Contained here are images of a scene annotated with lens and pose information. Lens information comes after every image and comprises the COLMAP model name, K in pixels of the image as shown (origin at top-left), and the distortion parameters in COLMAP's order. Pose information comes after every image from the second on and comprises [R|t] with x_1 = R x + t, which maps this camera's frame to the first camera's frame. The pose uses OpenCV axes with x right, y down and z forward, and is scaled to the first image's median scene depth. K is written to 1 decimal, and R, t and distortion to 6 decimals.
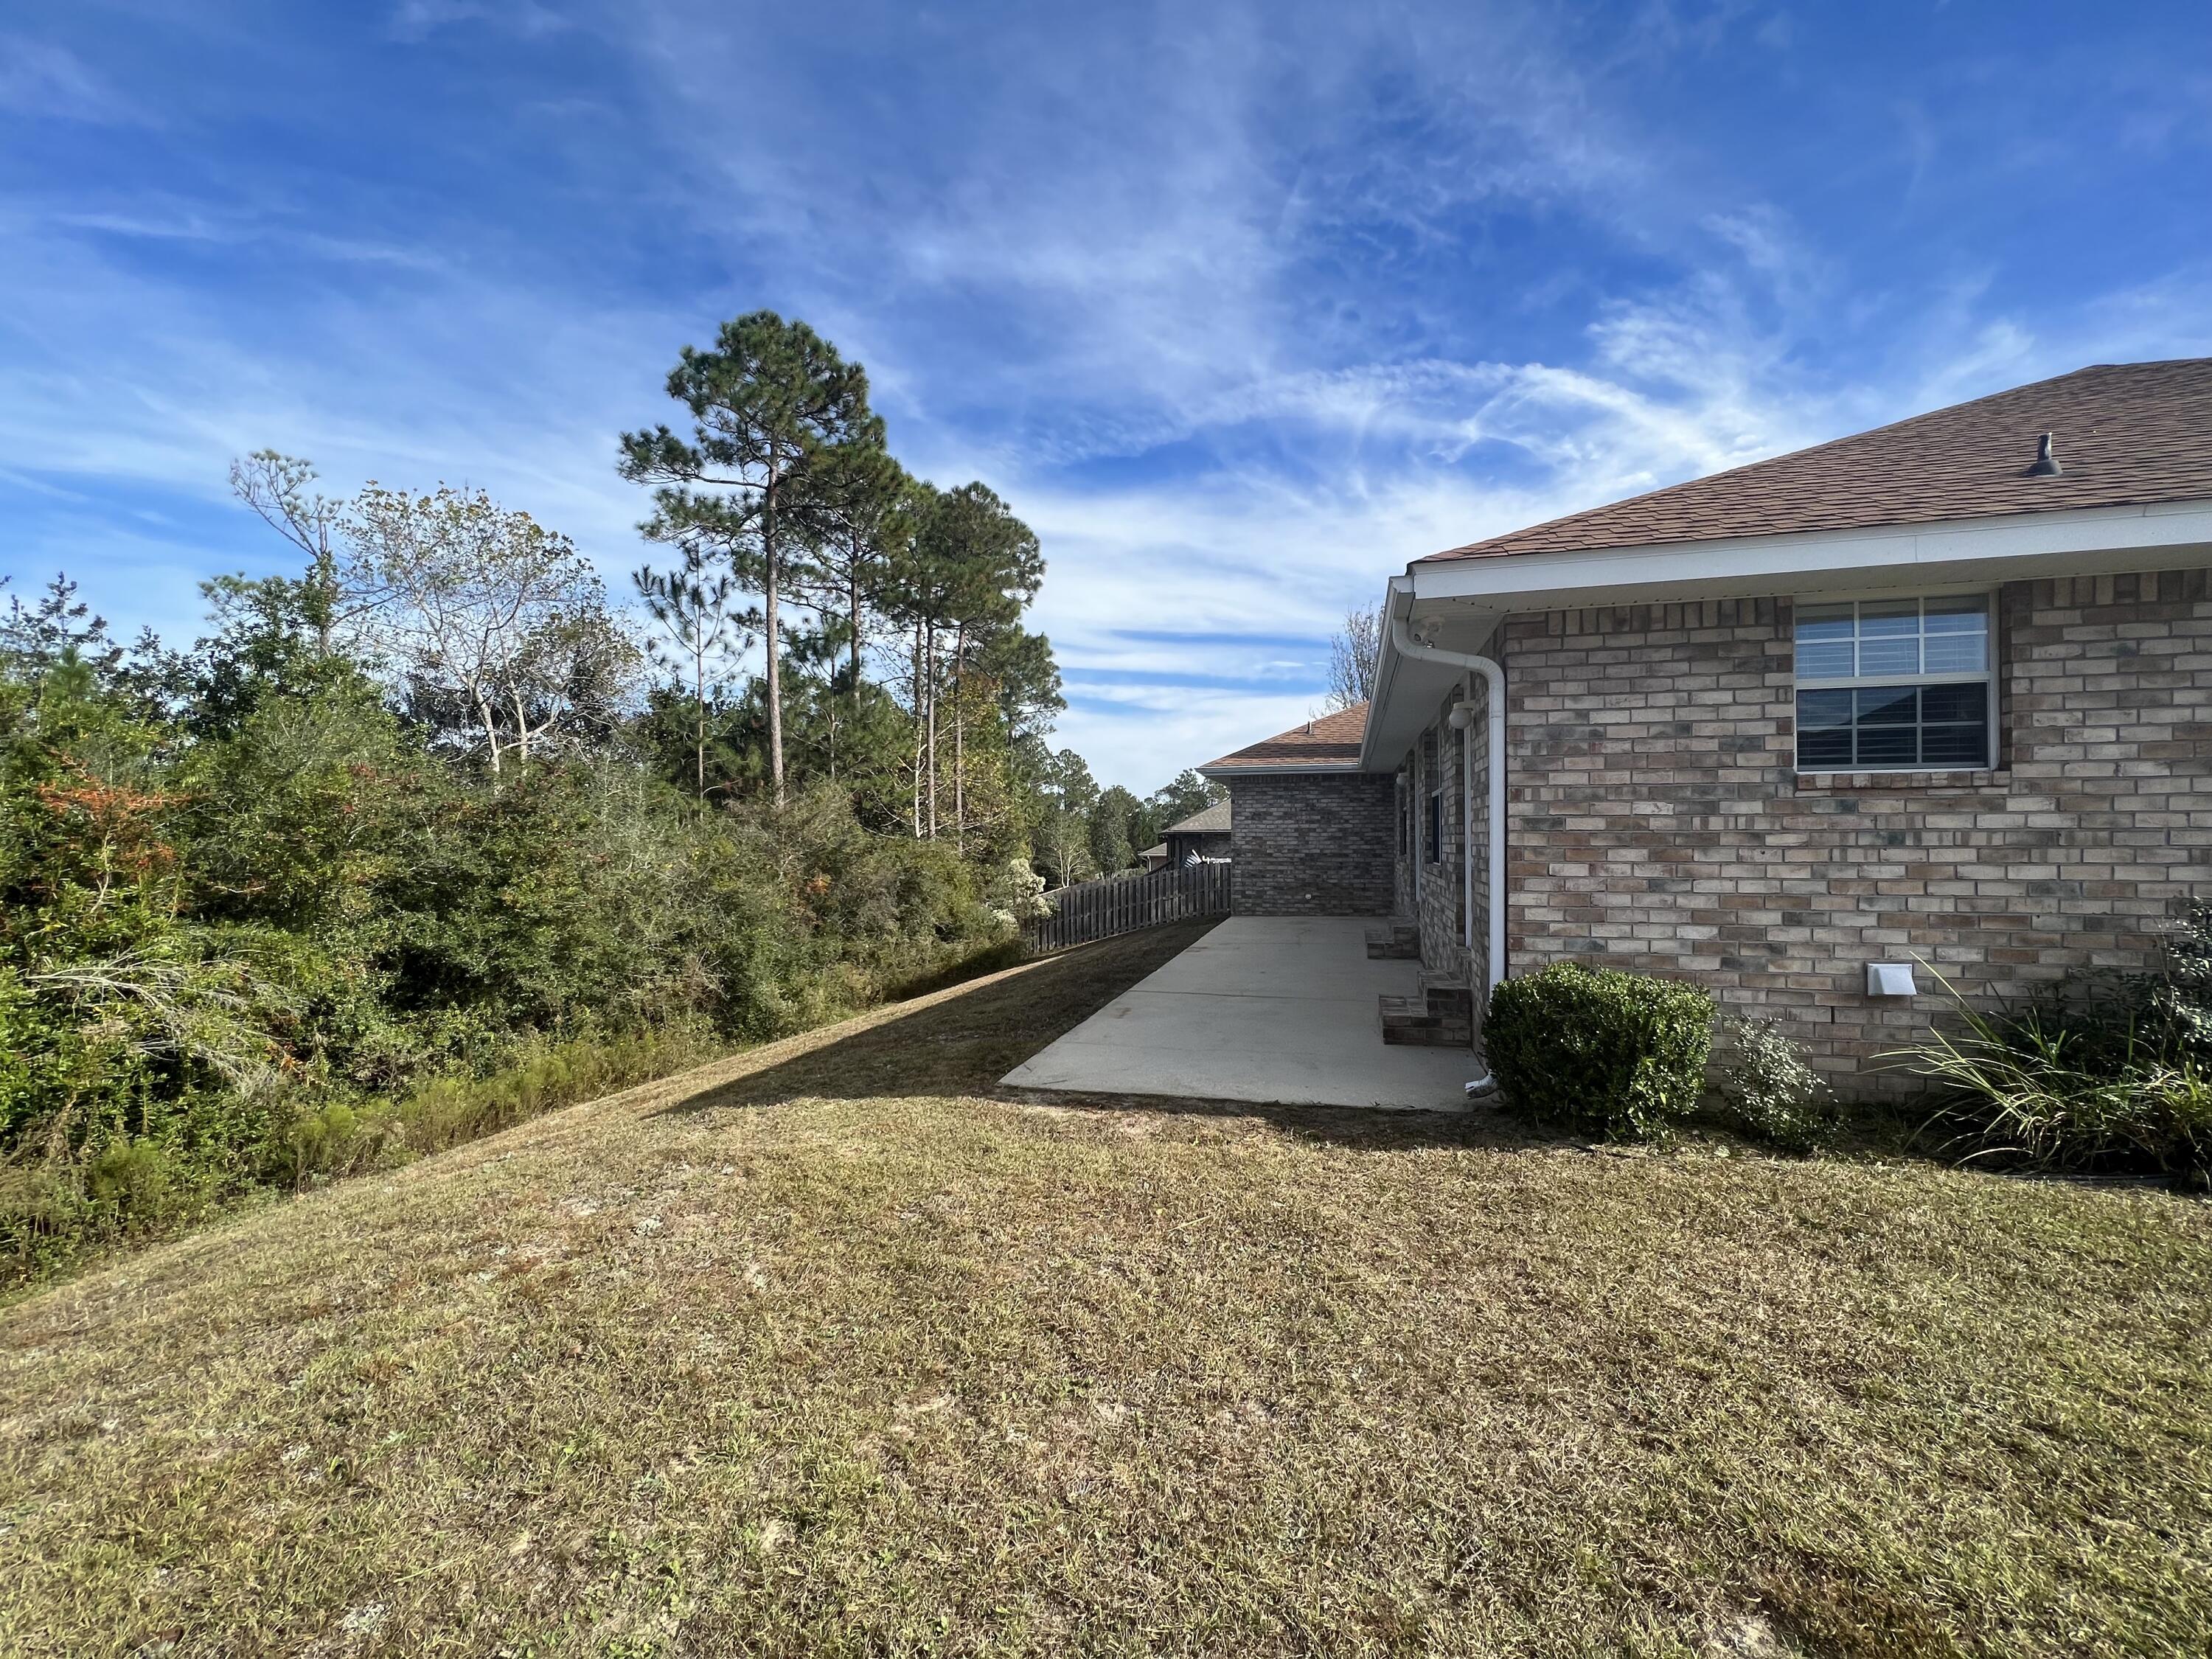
lens RADIAL K [[882.8, 0, 1110.7], [0, 882.8, 823.3], [0, 0, 1]] dist [-0.003816, -0.000244]
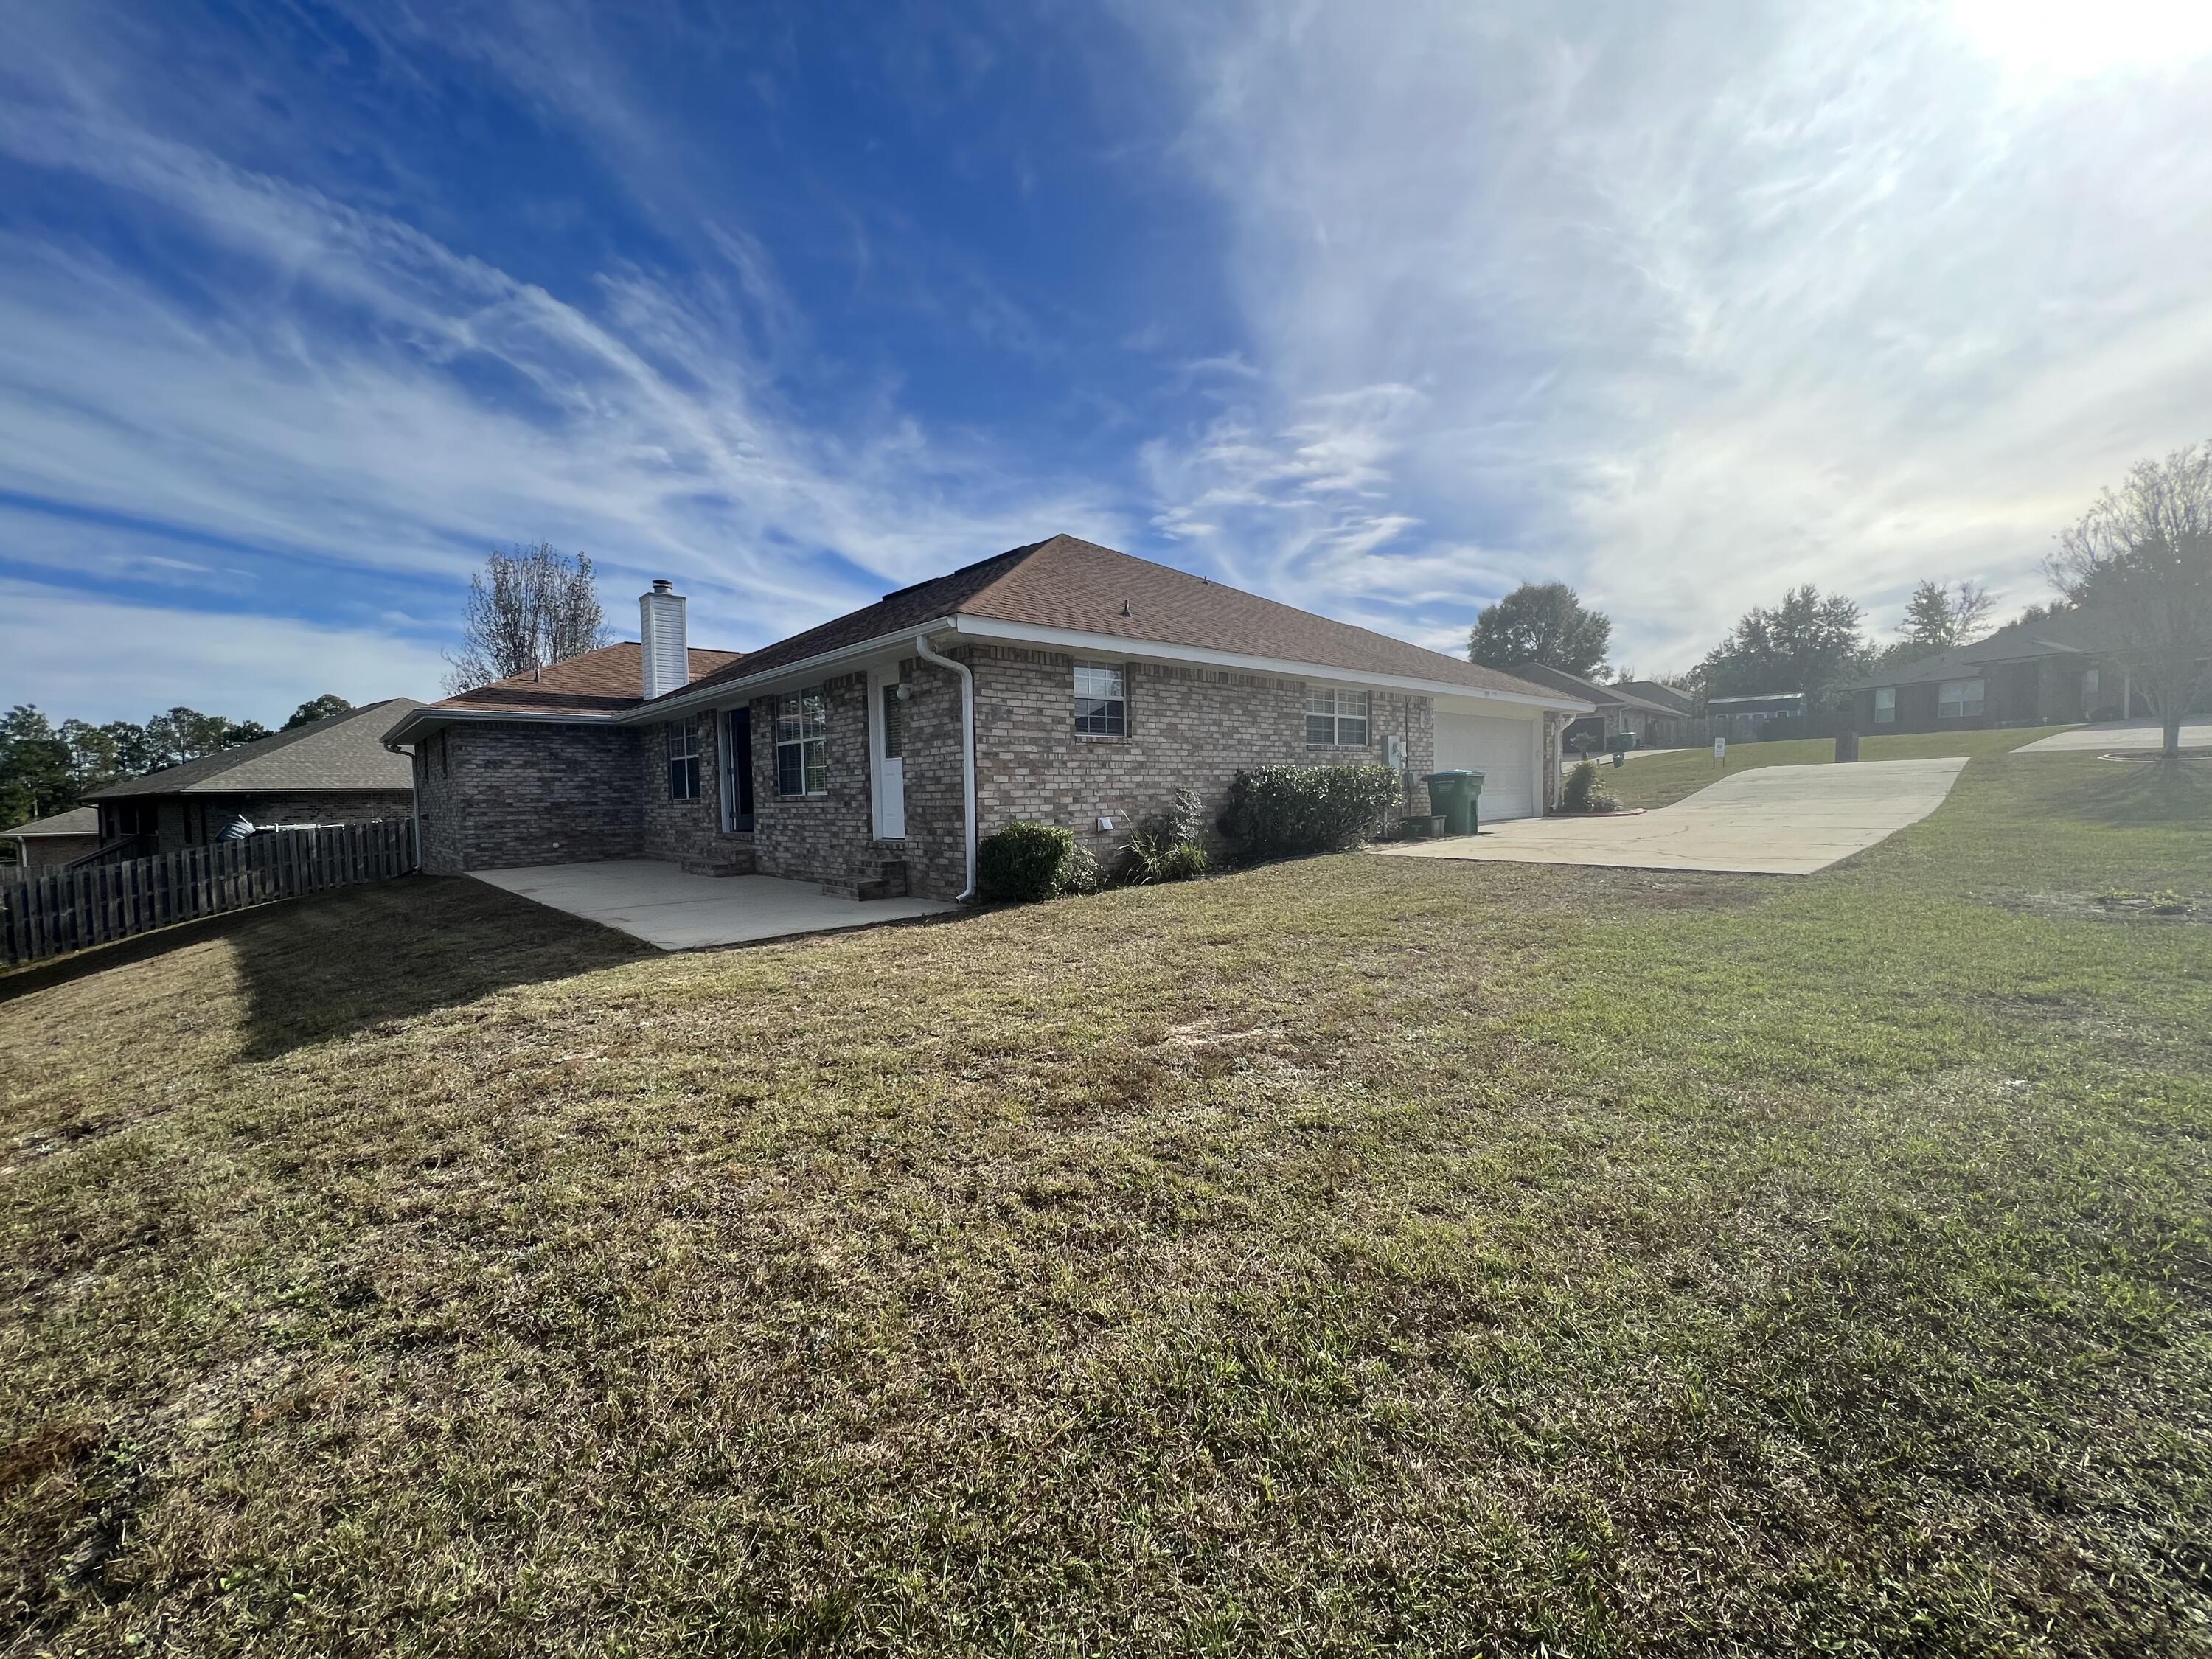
lens RADIAL K [[882.8, 0, 1108.4], [0, 882.8, 837.2], [0, 0, 1]] dist [-0.003816, -0.000244]
pose [[0.534876, -0.048565, 0.843534, -1.046587], [0.004465, 0.998495, 0.054655, 0.077808], [-0.844919, -0.025467, 0.534288, -0.268097]]
